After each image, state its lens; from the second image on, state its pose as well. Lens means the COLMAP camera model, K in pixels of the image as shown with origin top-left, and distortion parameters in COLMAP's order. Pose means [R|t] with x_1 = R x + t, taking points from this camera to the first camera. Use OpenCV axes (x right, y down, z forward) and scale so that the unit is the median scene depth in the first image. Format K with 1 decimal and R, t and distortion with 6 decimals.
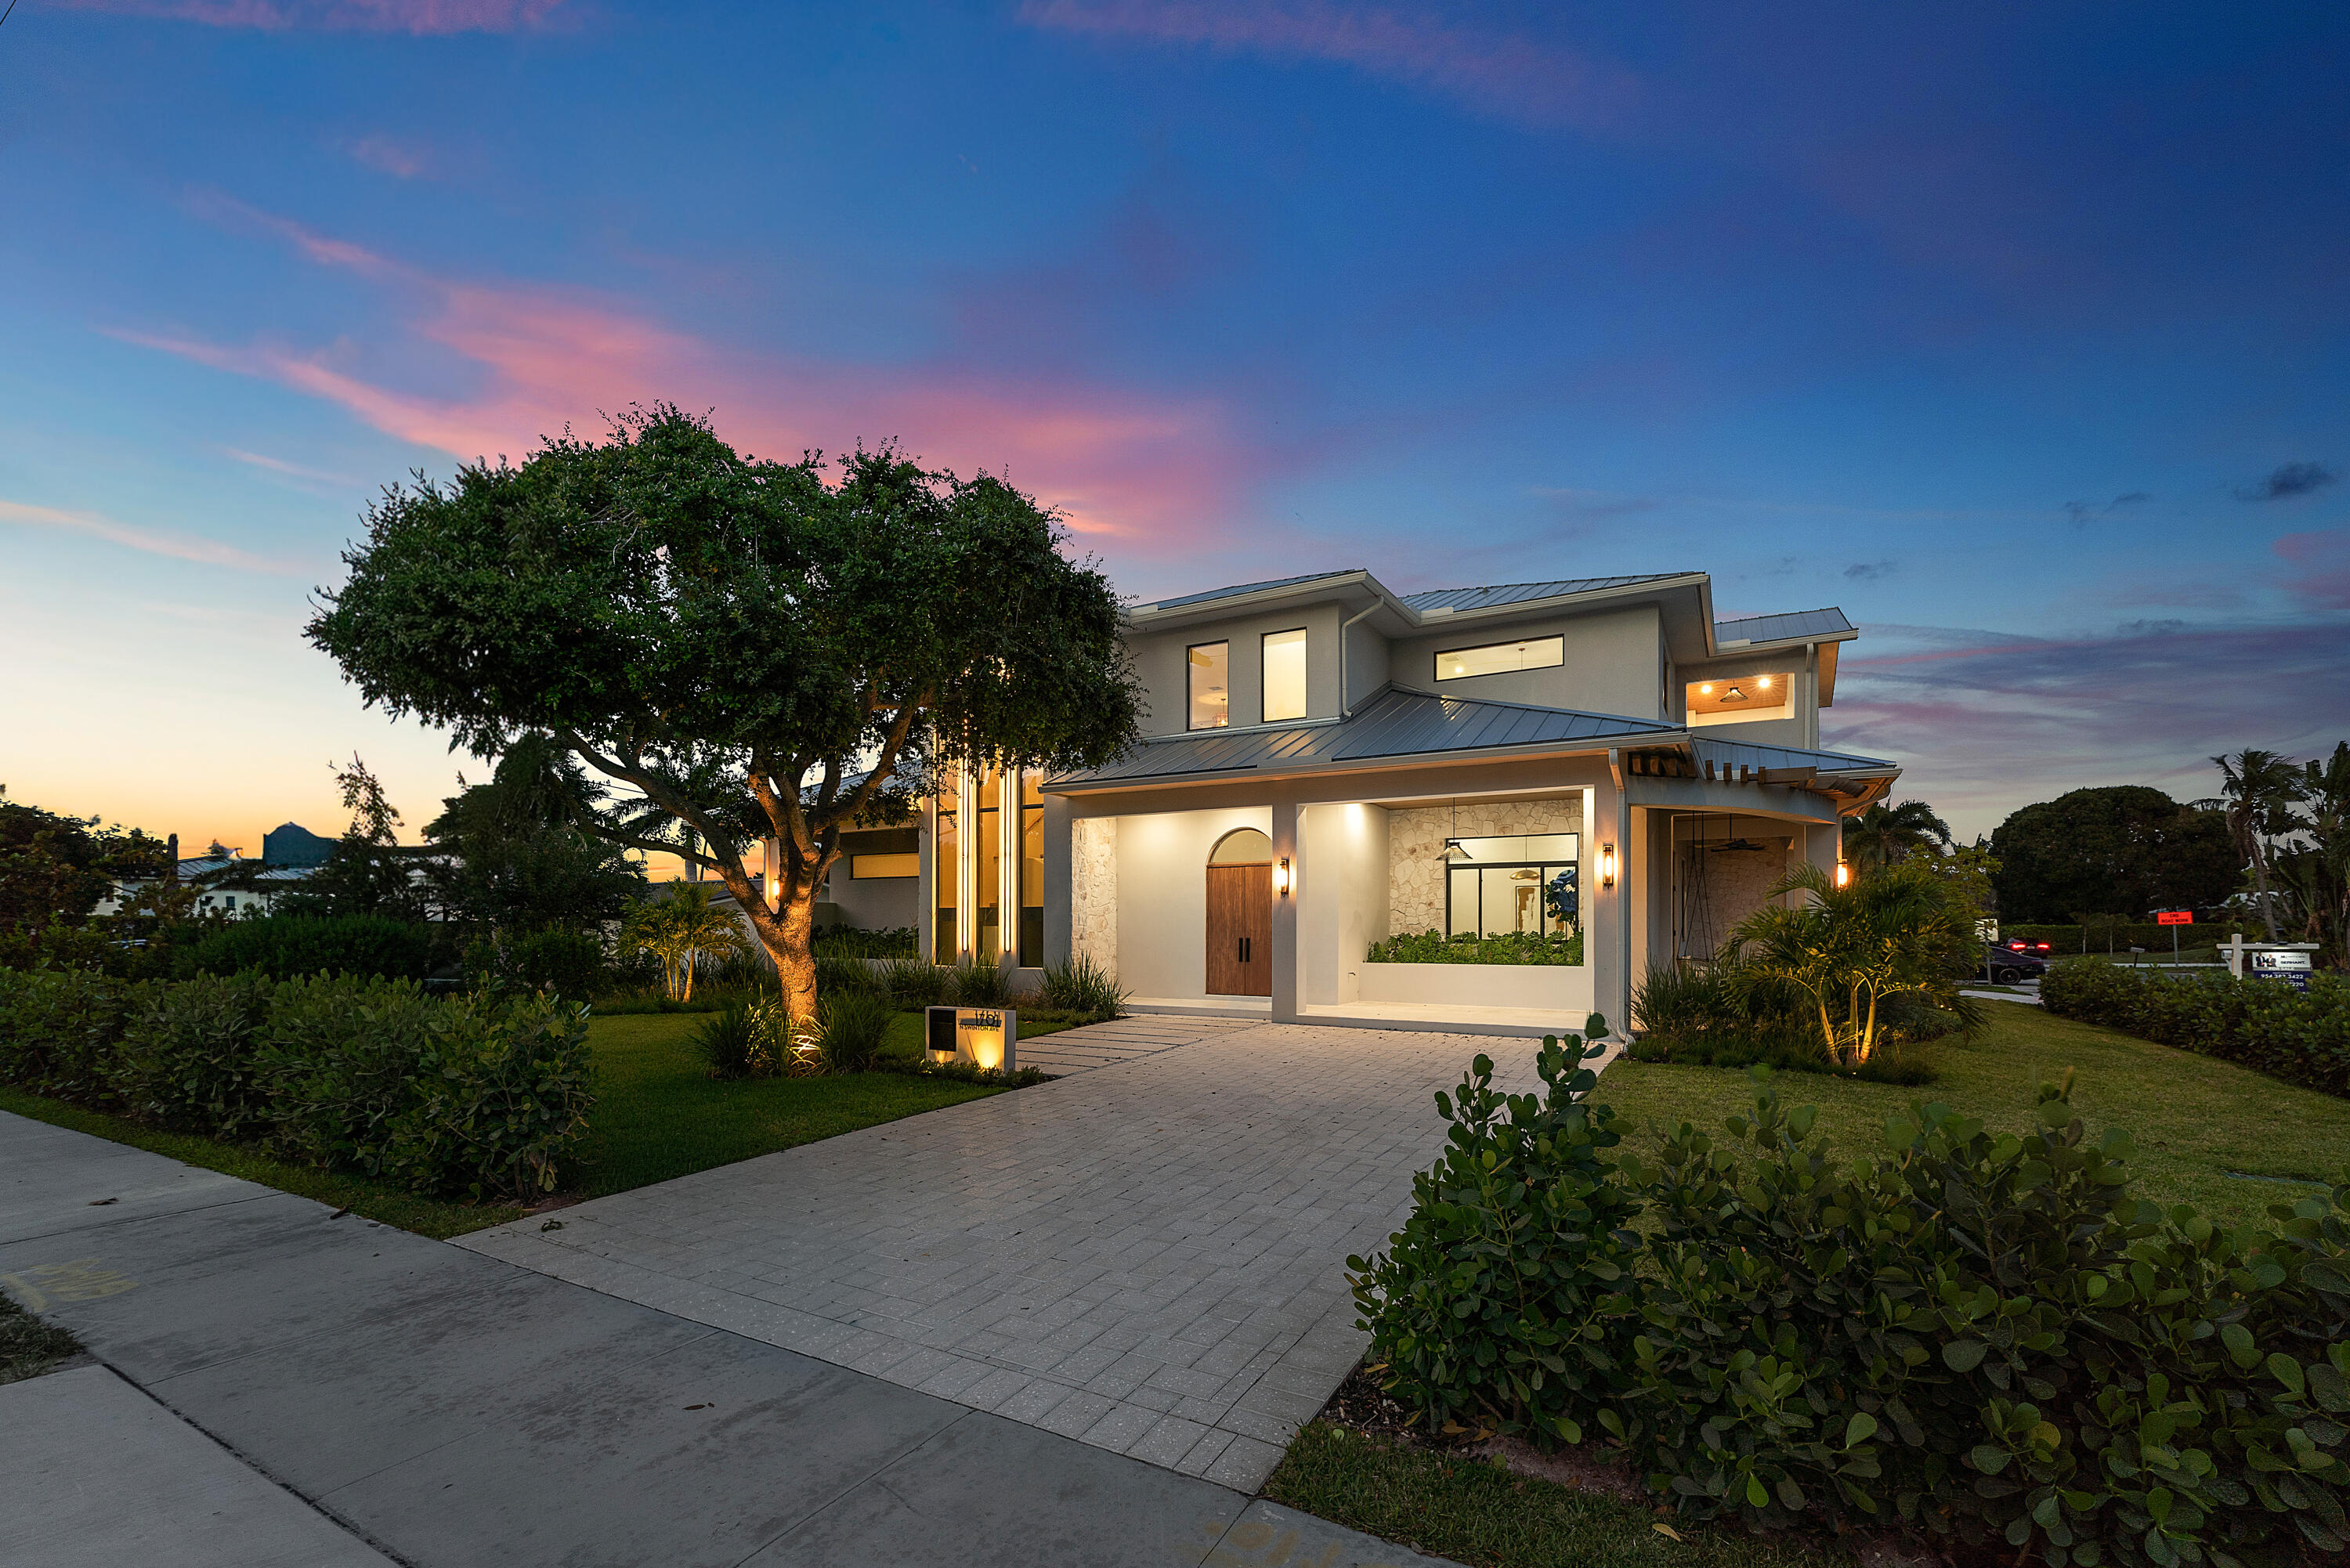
lens RADIAL K [[968.0, 0, 1177.1], [0, 968.0, 916.4], [0, 0, 1]] dist [0.003057, 0.000182]
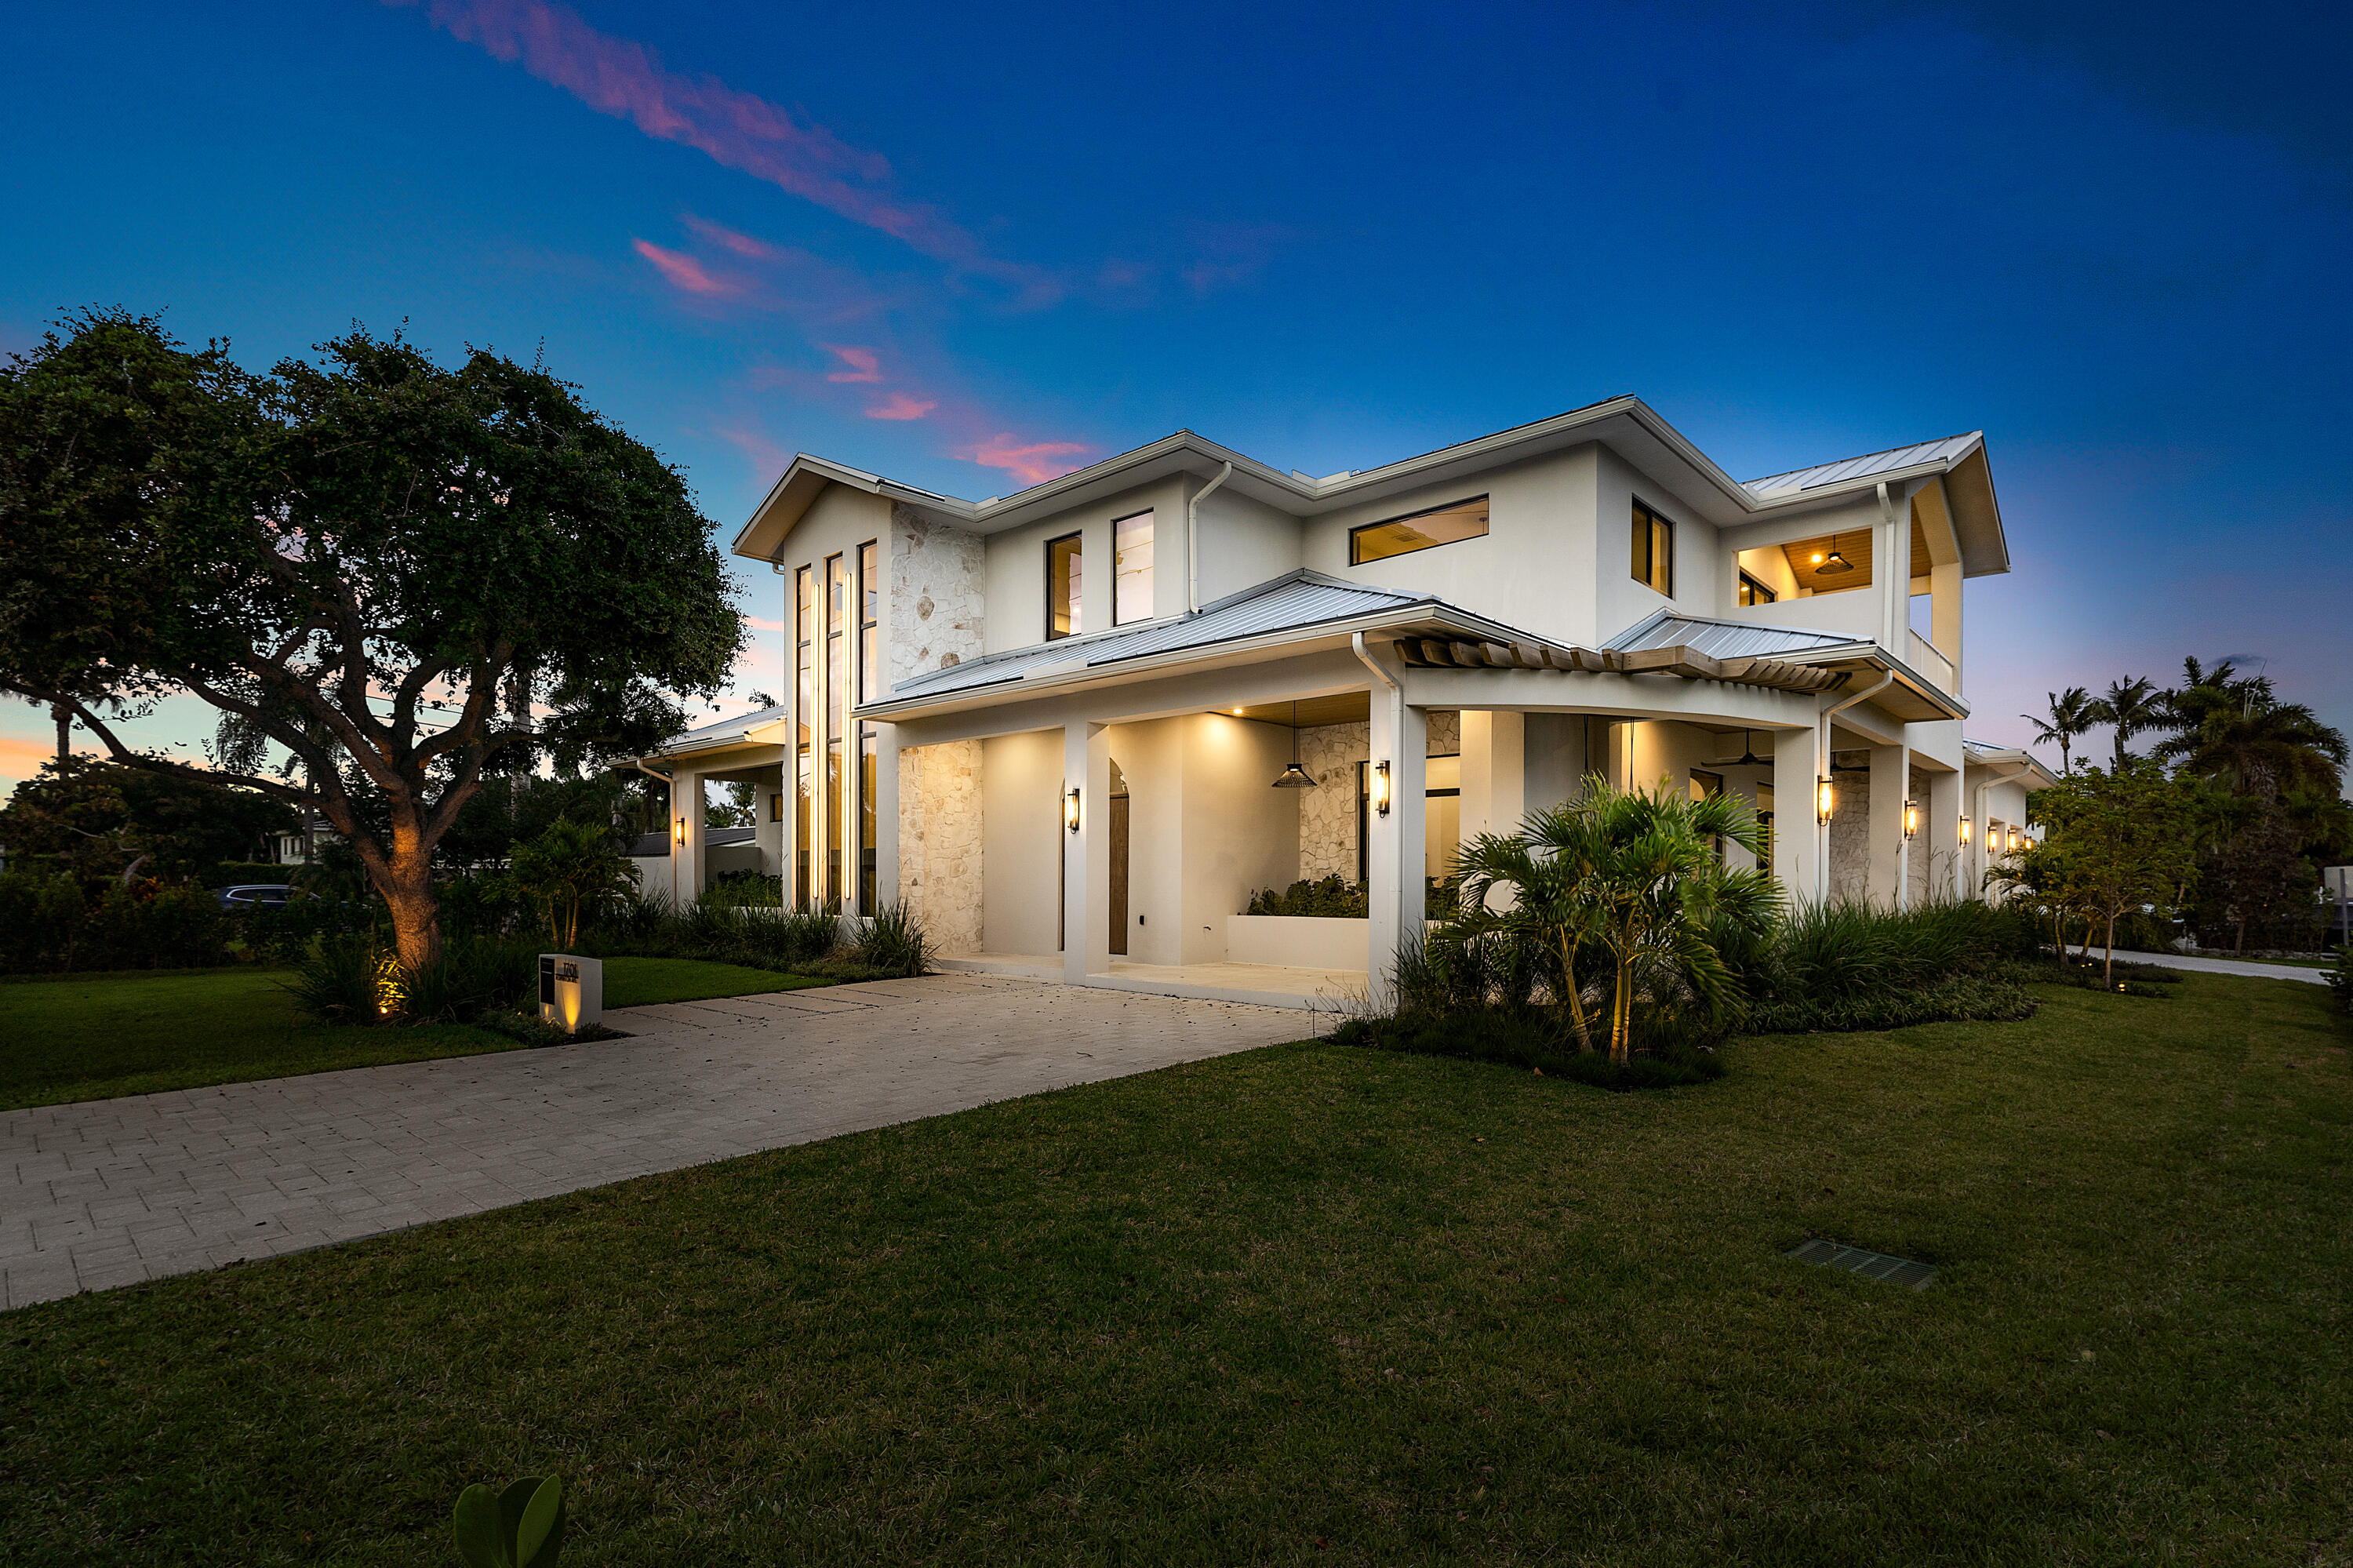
lens RADIAL K [[1075.5, 0, 1178.9], [0, 1075.5, 888.9], [0, 0, 1]] dist [-0.013521, 0.011764]
pose [[0.975048, 0.004253, -0.221955, 0.358383], [-0.000084, 0.999823, 0.018791, 0.009112], [0.221996, -0.018303, 0.974876, 0.102628]]
